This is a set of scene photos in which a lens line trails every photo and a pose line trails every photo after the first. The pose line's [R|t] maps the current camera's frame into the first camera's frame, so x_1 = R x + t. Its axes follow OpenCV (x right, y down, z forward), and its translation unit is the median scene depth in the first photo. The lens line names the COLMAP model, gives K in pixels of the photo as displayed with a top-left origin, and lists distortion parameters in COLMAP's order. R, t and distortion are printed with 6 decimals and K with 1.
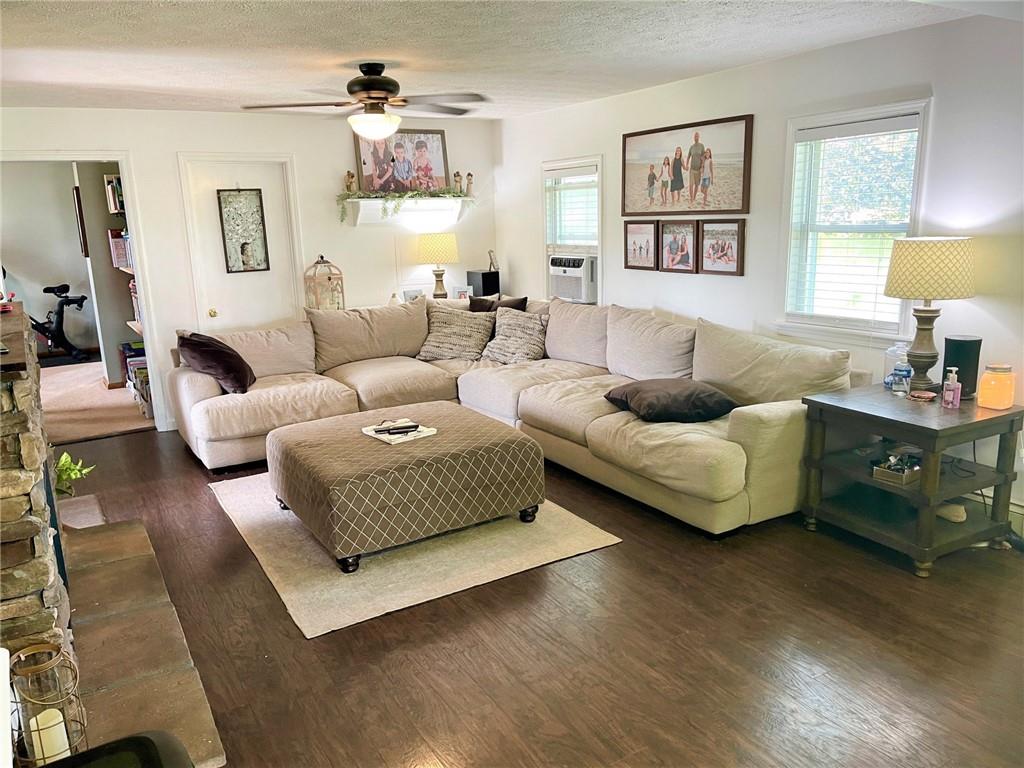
lens RADIAL K [[773.7, 0, 504.5], [0, 773.7, 383.6], [0, 0, 1]] dist [0.072967, -0.095962]
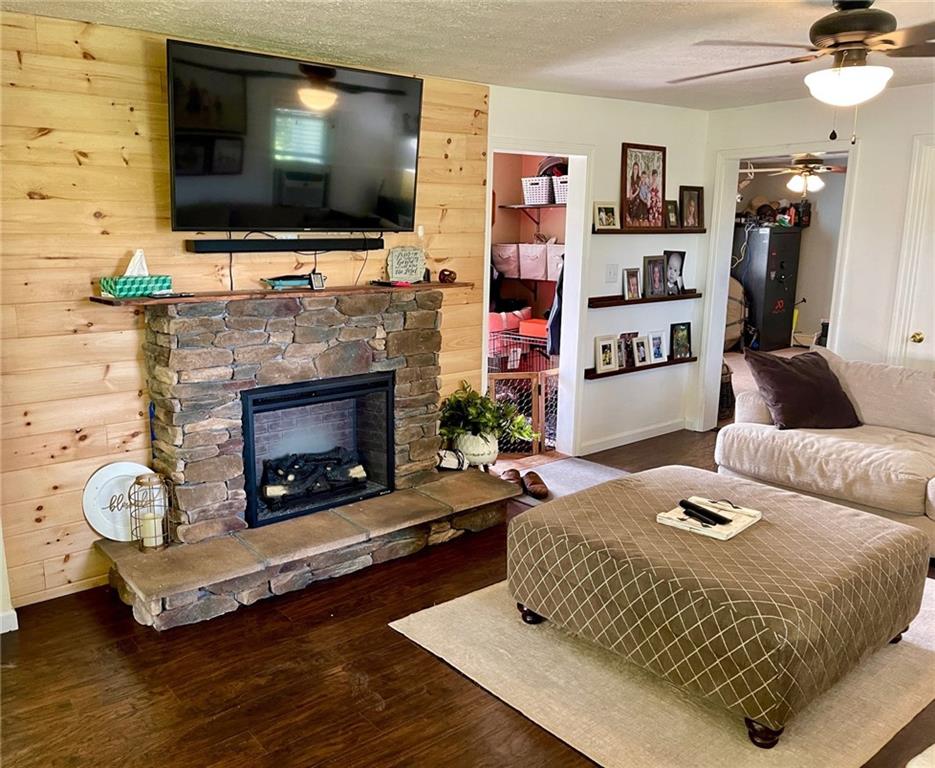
lens RADIAL K [[770.7, 0, 424.8], [0, 770.7, 389.4], [0, 0, 1]] dist [0.052982, -0.036207]
pose [[0.141331, 0.239366, -0.960588, 0.315196], [-0.214931, 0.954602, 0.206251, -0.092884], [0.966349, 0.177310, 0.186362, 0.366682]]
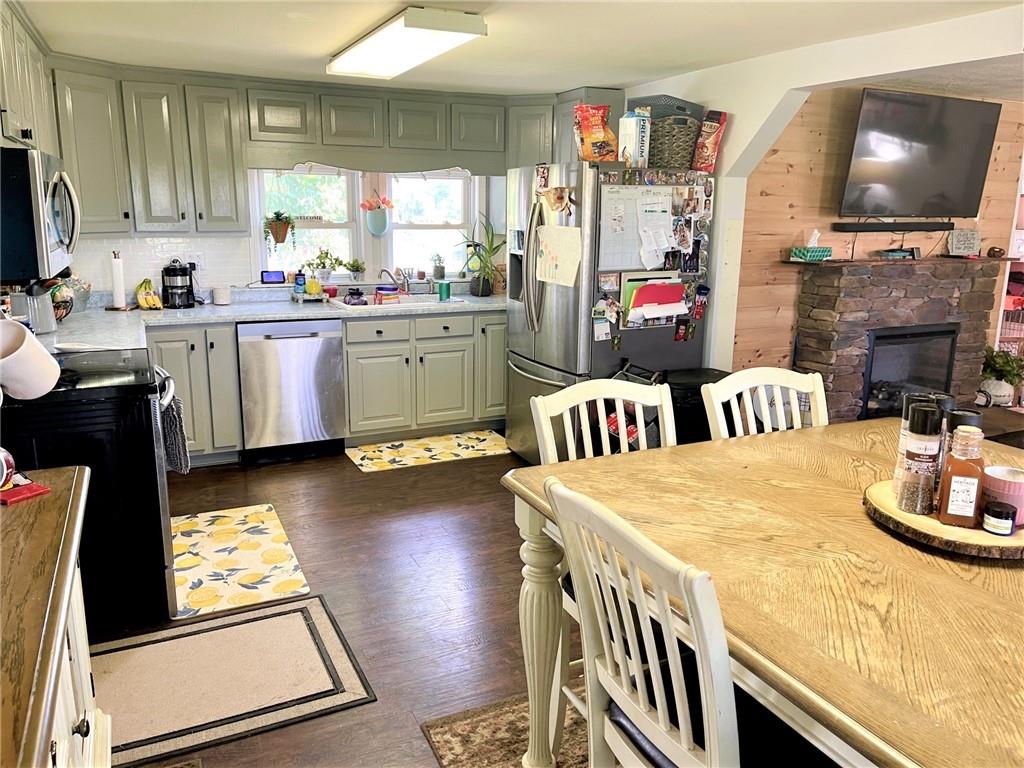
lens RADIAL K [[773.7, 0, 512.0], [0, 773.7, 381.9], [0, 0, 1]] dist [0.072967, -0.095962]
pose [[-0.085759, 0.250088, -0.964418, 0.562356], [-0.217087, 0.940036, 0.263069, -0.032977], [0.972378, 0.231923, -0.026325, 0.041653]]
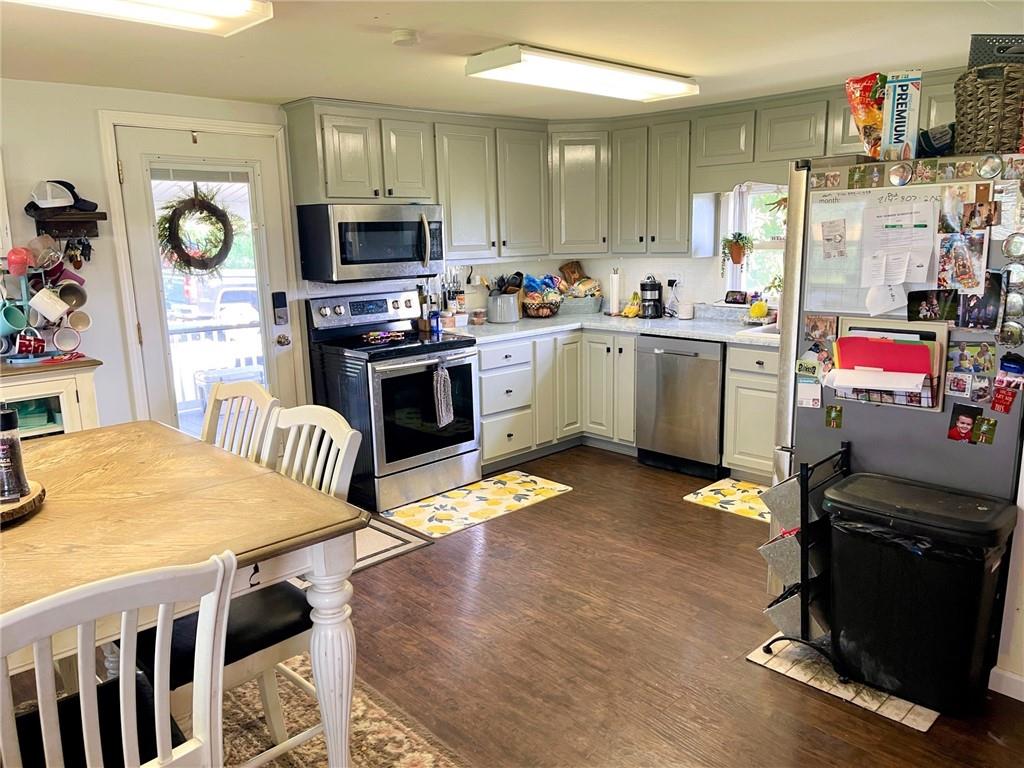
lens RADIAL K [[773.7, 0, 522.2], [0, 773.7, 388.3], [0, 0, 1]] dist [0.072967, -0.095962]
pose [[-0.968651, 0.100786, -0.227062, 0.196575], [0.000769, 0.915219, 0.402956, -0.109445], [0.248424, 0.390149, -0.886606, 0.452051]]
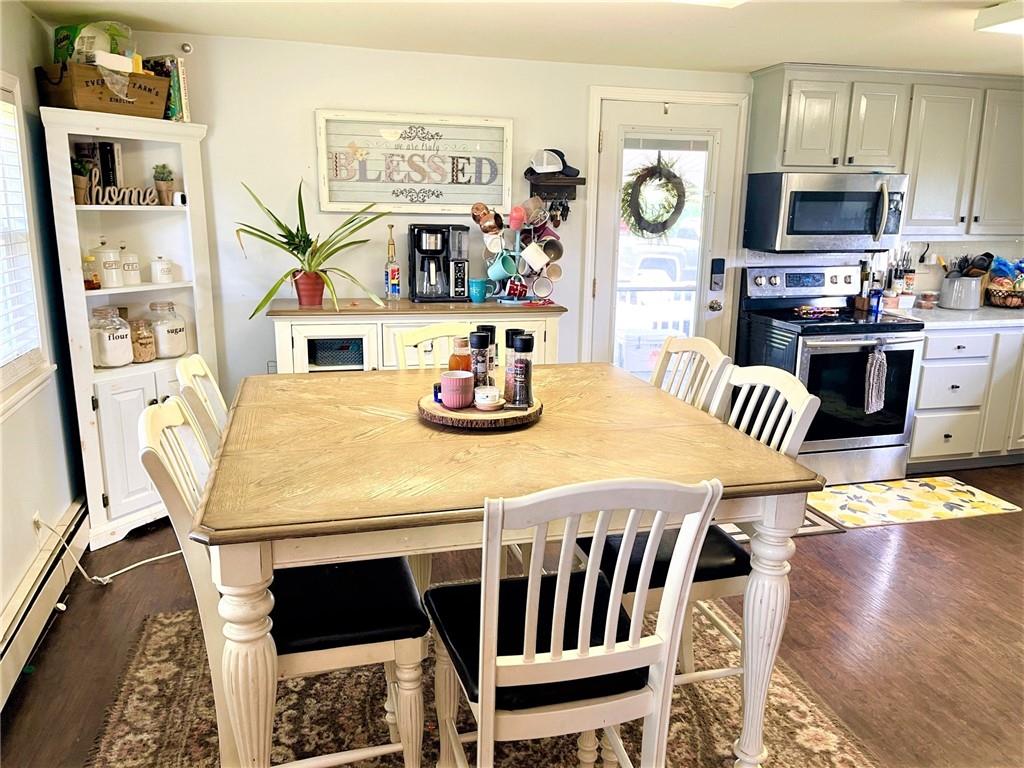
lens RADIAL K [[773.7, 0, 514.1], [0, 773.7, 388.8], [0, 0, 1]] dist [0.072967, -0.095962]
pose [[-0.963420, -0.041771, 0.264719, 0.225492], [0.074727, 0.906729, 0.415039, -0.110342], [-0.257366, 0.419639, -0.870440, 0.468551]]
